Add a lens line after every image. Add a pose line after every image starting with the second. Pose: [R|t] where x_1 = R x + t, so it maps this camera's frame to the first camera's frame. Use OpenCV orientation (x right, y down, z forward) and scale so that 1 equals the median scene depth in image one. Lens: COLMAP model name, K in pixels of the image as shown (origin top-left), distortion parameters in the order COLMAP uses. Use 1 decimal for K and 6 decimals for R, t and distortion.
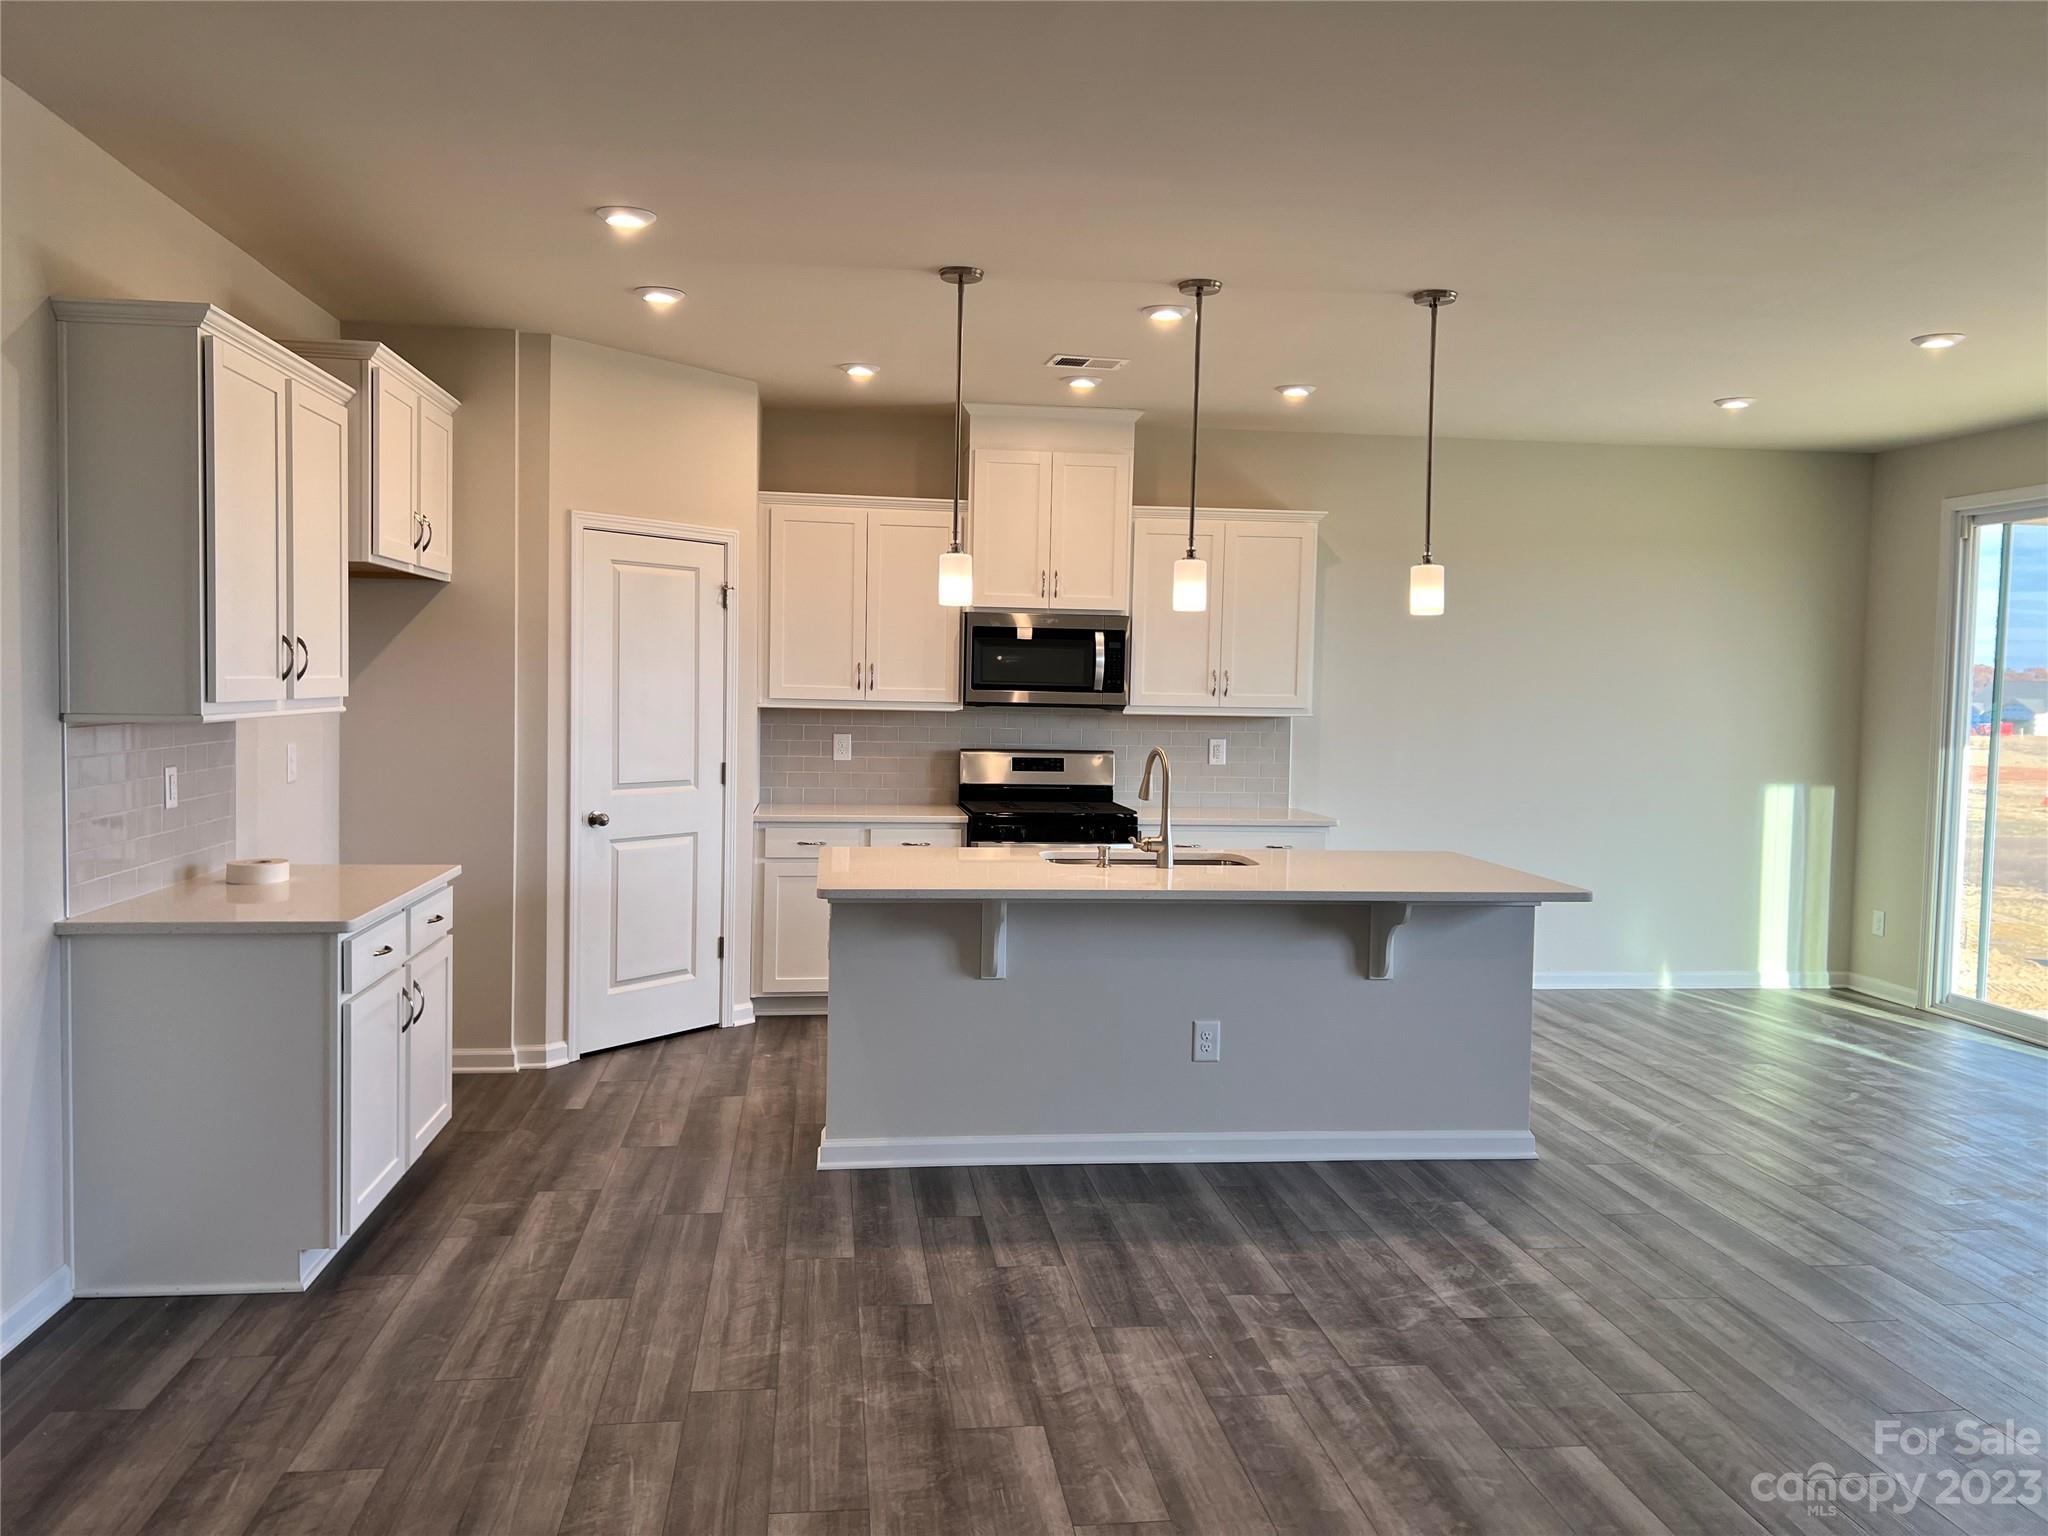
lens RADIAL K [[1546.5, 0, 1037.8], [0, 1546.5, 752.2], [0, 0, 1]] dist [0.068438, -0.067627]
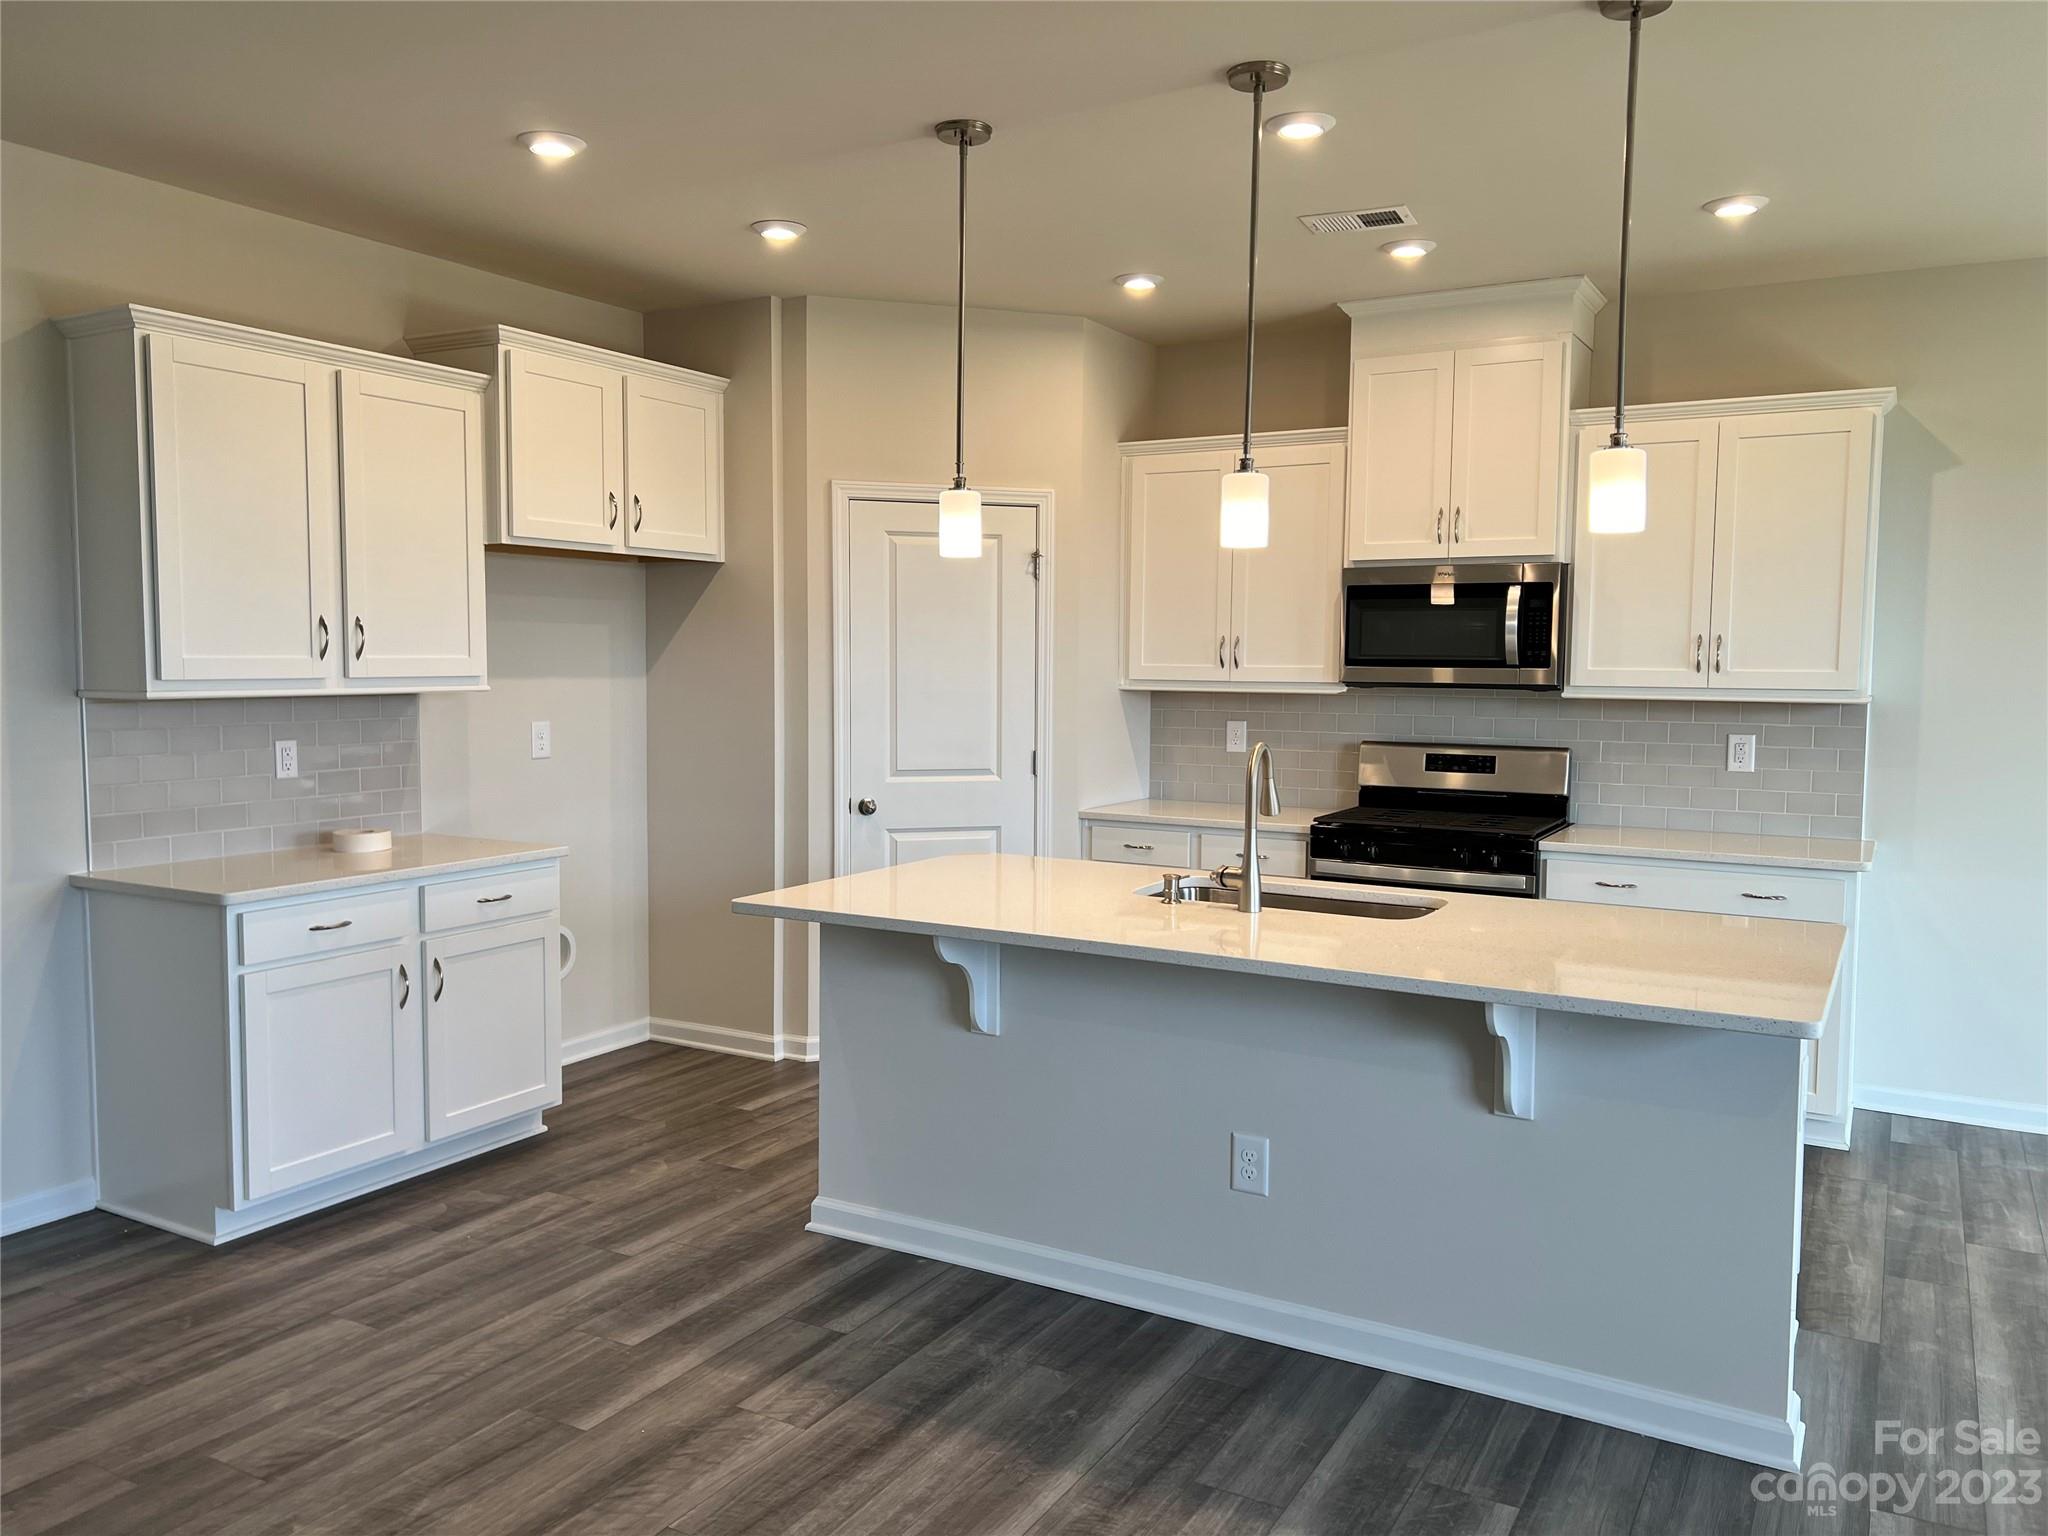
lens RADIAL K [[1546.5, 0, 1036.1], [0, 1546.5, 769.7], [0, 0, 1]] dist [0.068438, -0.067627]
pose [[0.795577, 0.030813, -0.605069, 0.491440], [-0.019111, 0.999485, 0.025771, -0.007837], [0.605551, -0.008939, 0.795756, 0.420910]]
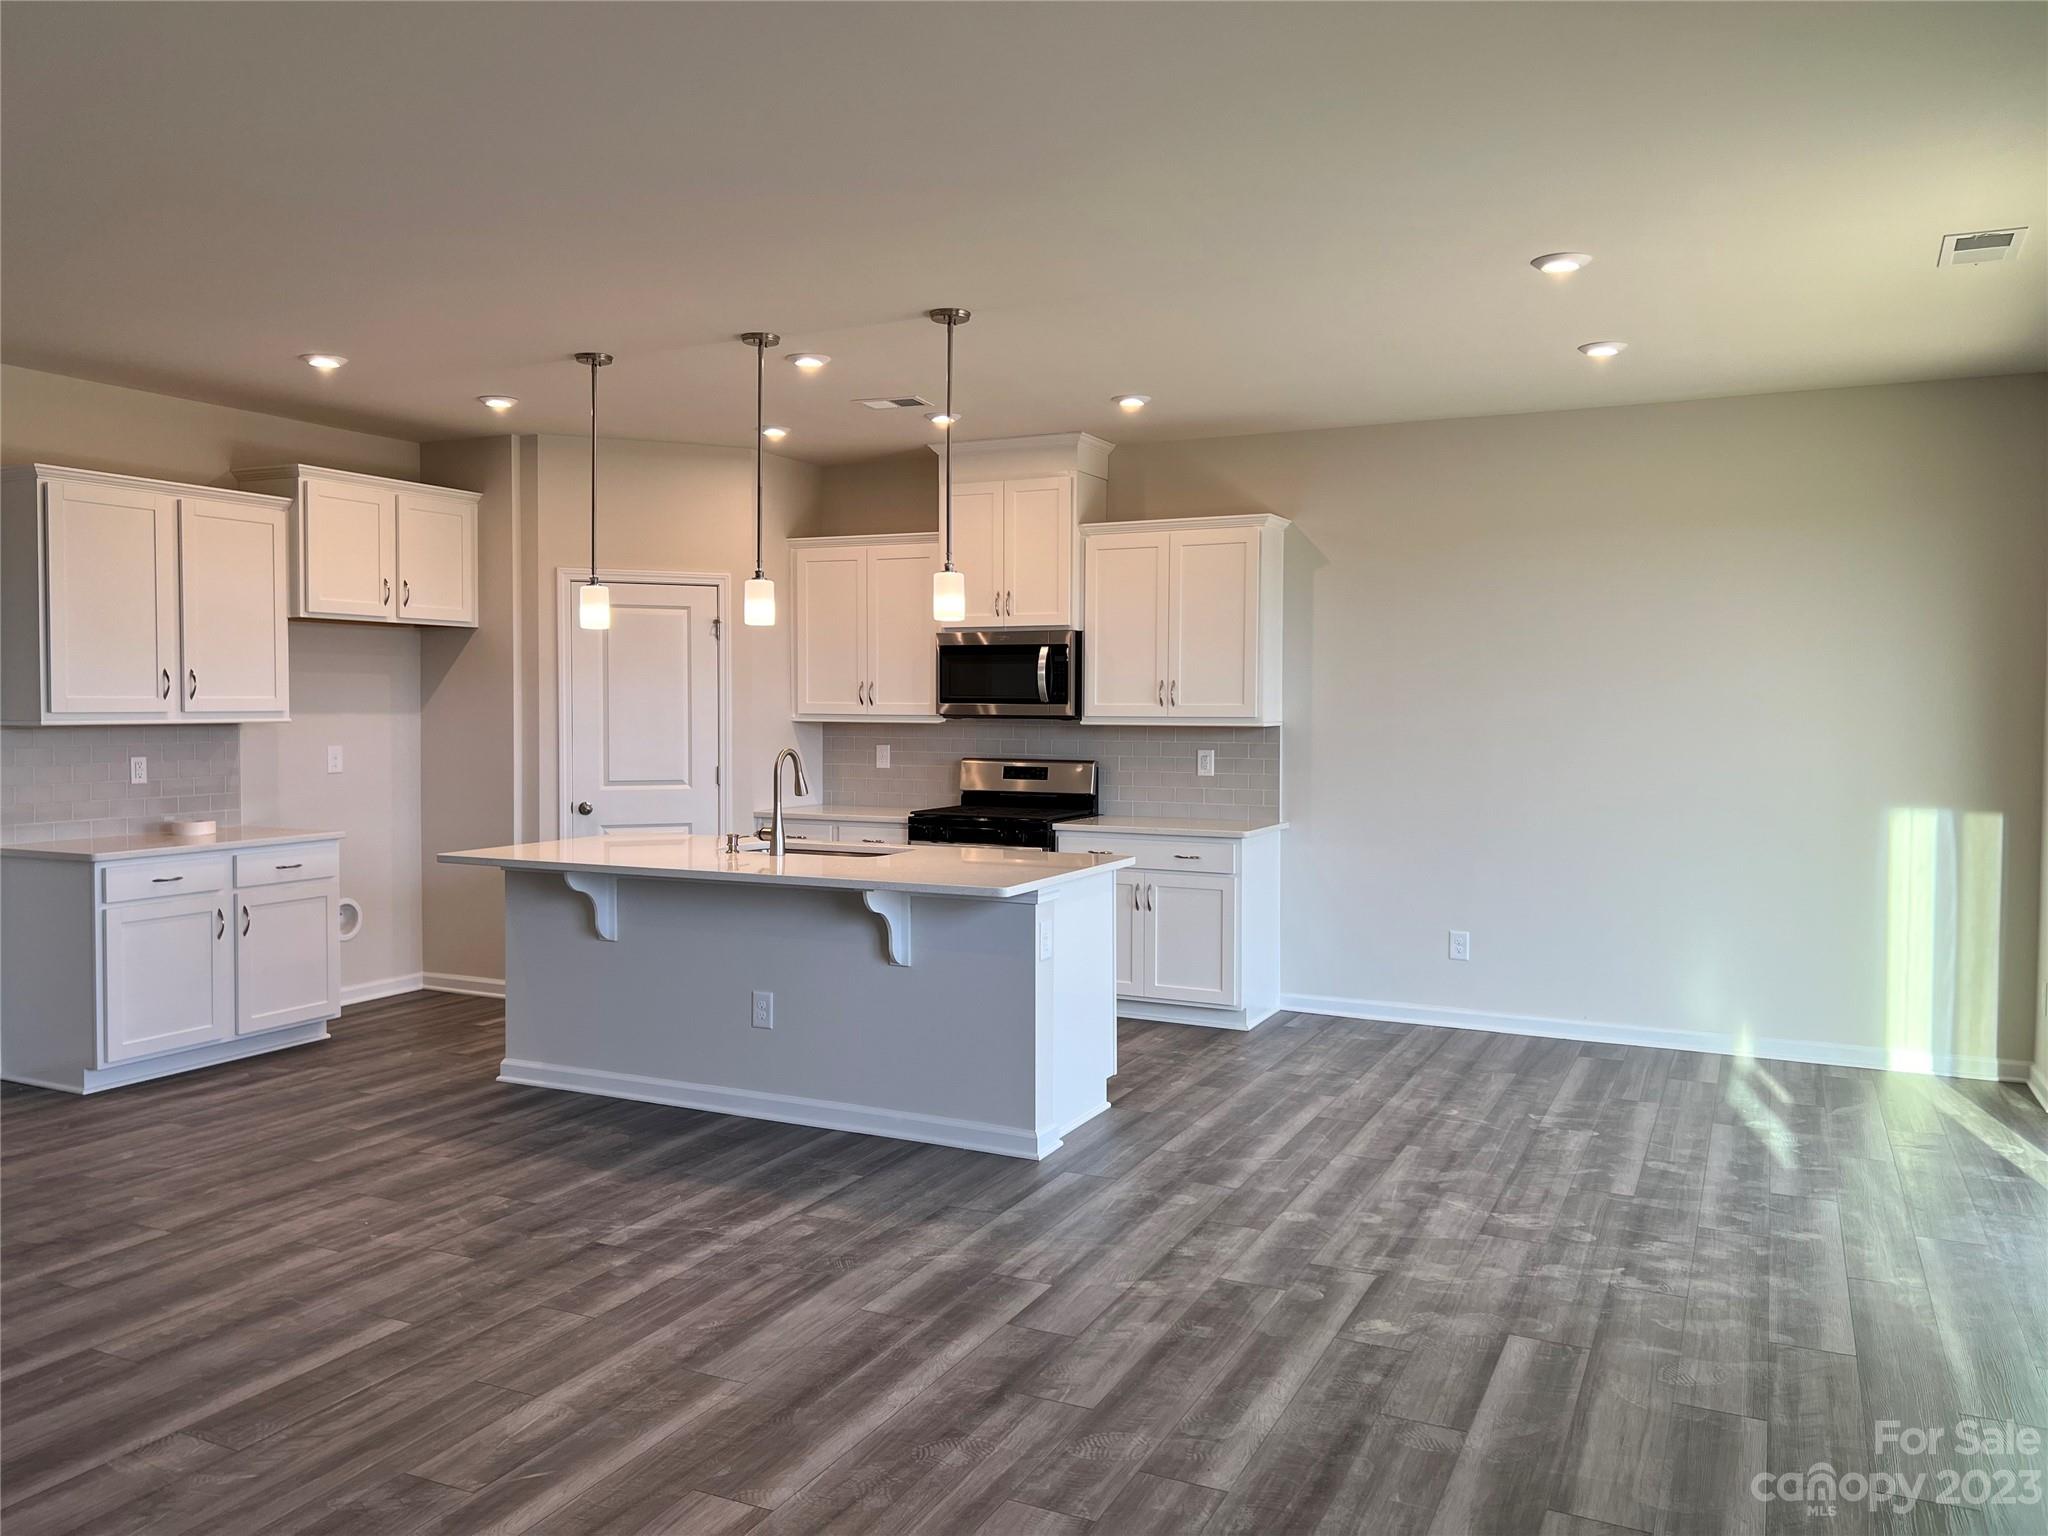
lens RADIAL K [[1546.5, 0, 1019.4], [0, 1546.5, 757.8], [0, 0, 1]] dist [0.068438, -0.067627]
pose [[0.830115, 0.002407, -0.557587, 0.964821], [-0.012024, 0.999835, -0.013585, 0.019593], [0.557462, 0.017981, 0.830007, 0.188829]]
